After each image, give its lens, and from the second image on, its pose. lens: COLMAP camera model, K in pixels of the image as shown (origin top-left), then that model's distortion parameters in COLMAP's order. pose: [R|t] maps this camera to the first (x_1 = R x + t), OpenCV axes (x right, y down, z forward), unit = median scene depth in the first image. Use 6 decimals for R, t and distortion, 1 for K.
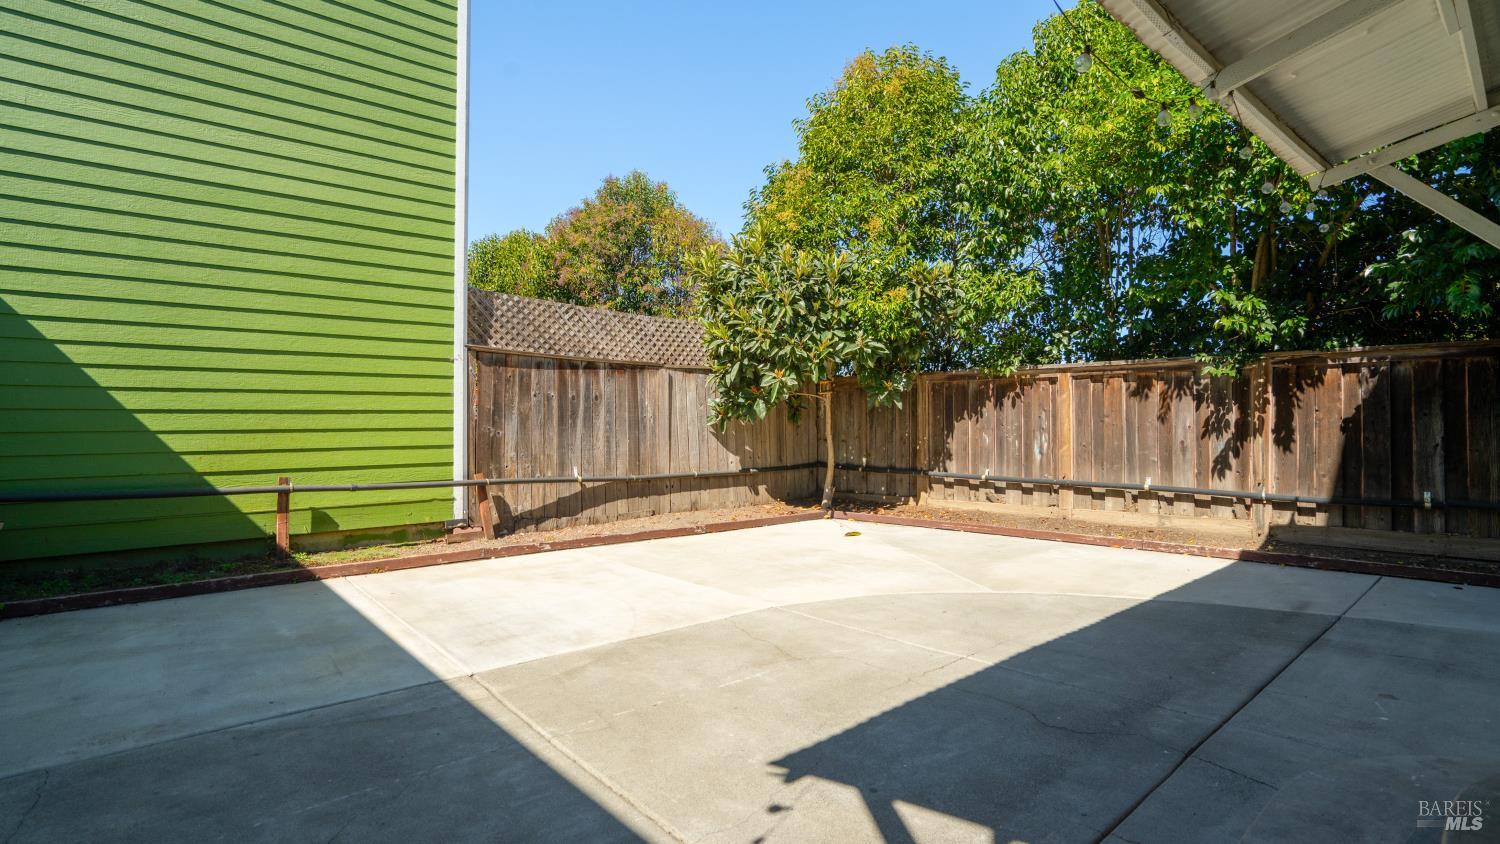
lens RADIAL K [[723.6, 0, 745.7], [0, 723.6, 418.2], [0, 0, 1]] dist [-0.065178, 0.028417]
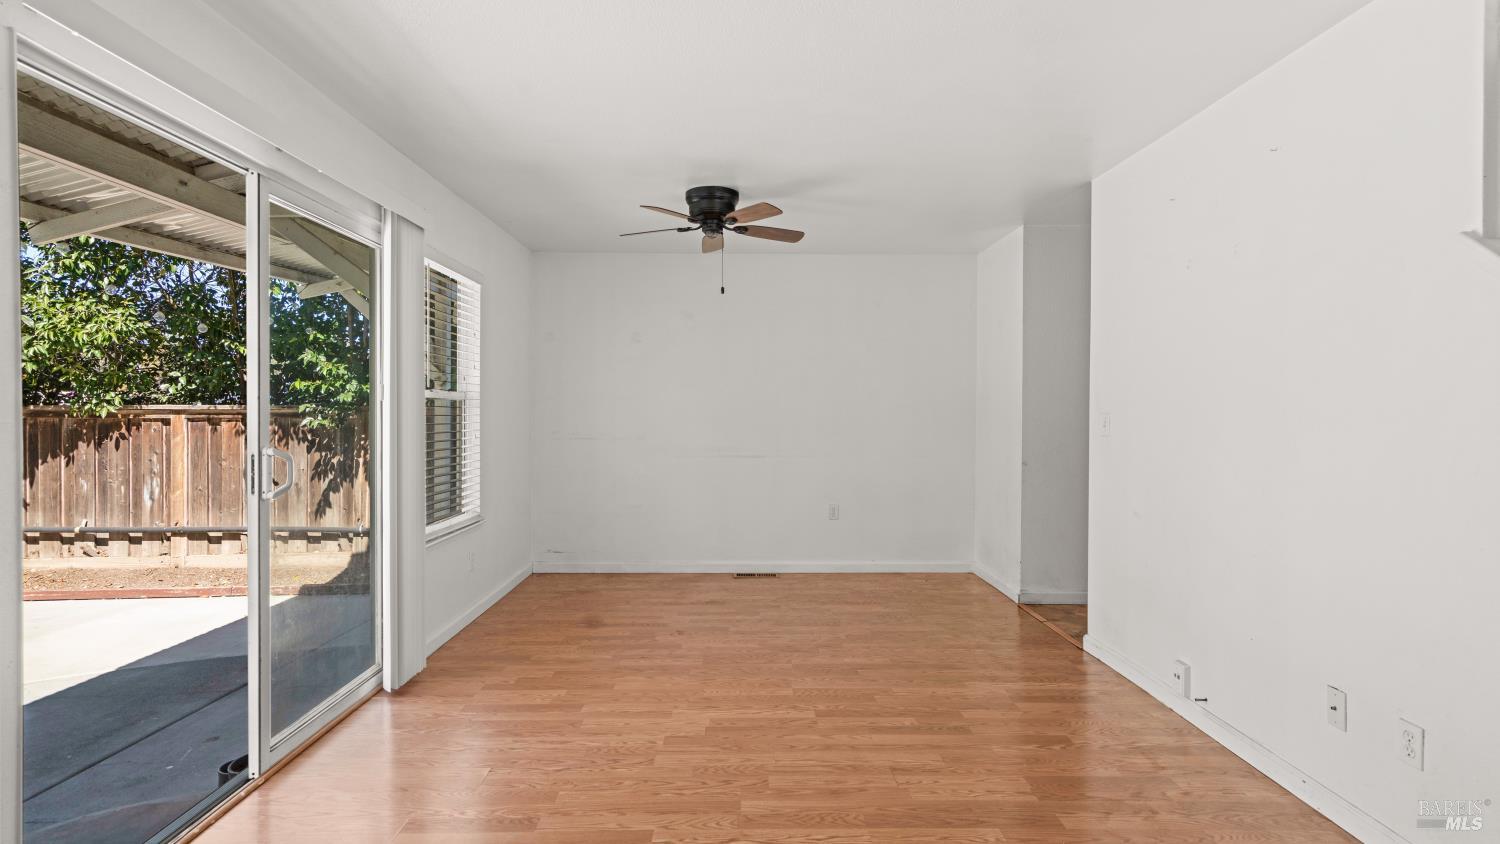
lens RADIAL K [[737.7, 0, 749.2], [0, 737.7, 413.3], [0, 0, 1]] dist [0.002069, 0.000251]
pose [[0.647049, 0.003428, 0.762441, 0.190413], [-0.009492, 0.999949, 0.003560, -0.077425], [-0.762390, -0.009540, 0.647048, -0.227260]]
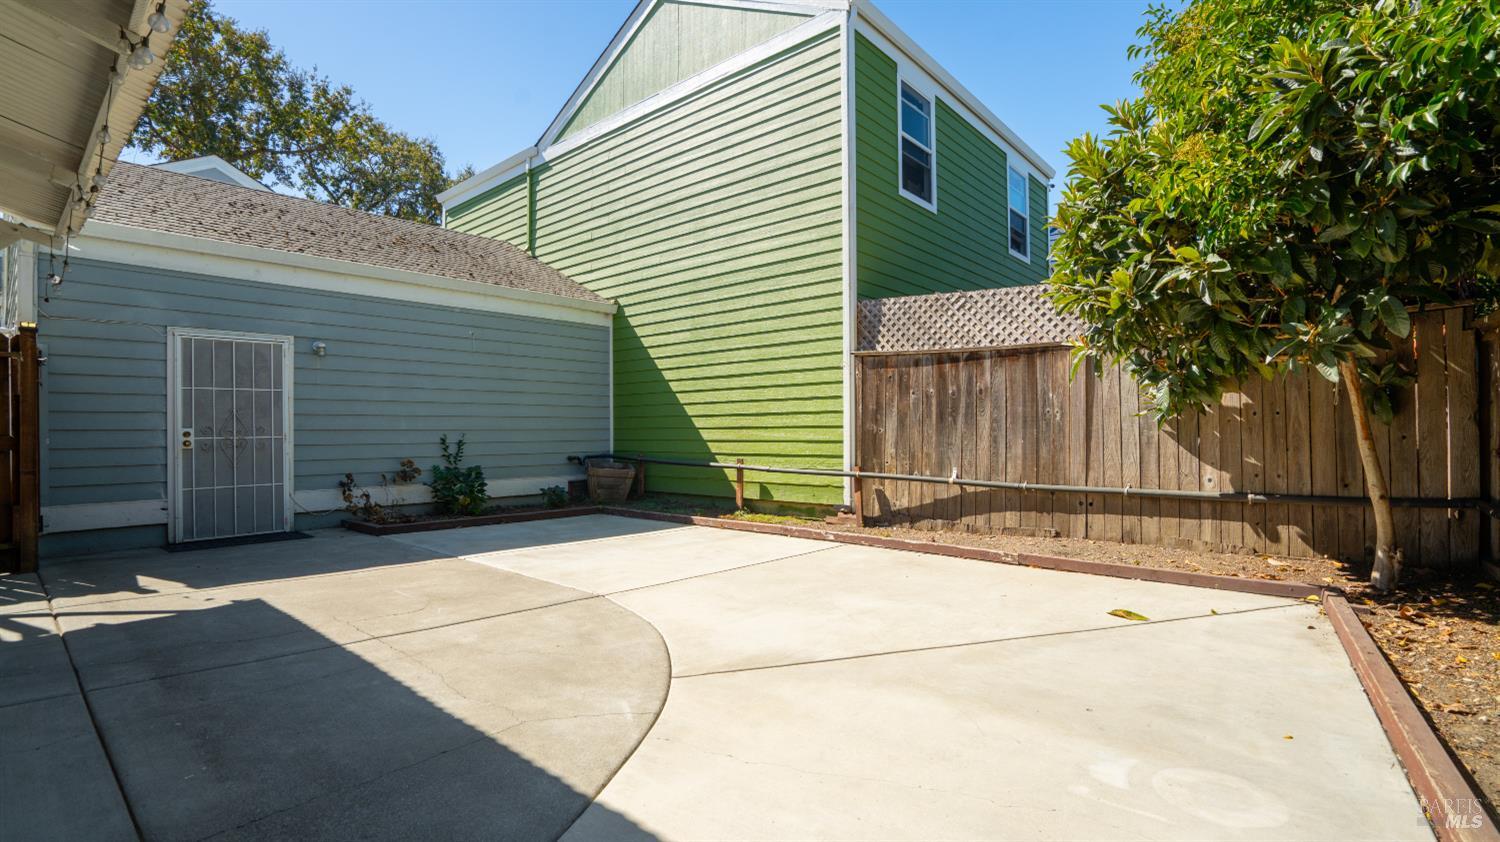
lens RADIAL K [[692.3, 0, 746.6], [0, 692.3, 421.3], [0, 0, 1]] dist [-0.055507, 0.019638]
pose [[0.133925, -0.008817, -0.990952, 0.614796], [0.011915, 0.999902, -0.007287, 0.011114], [0.990920, -0.010832, 0.134017, 0.627770]]
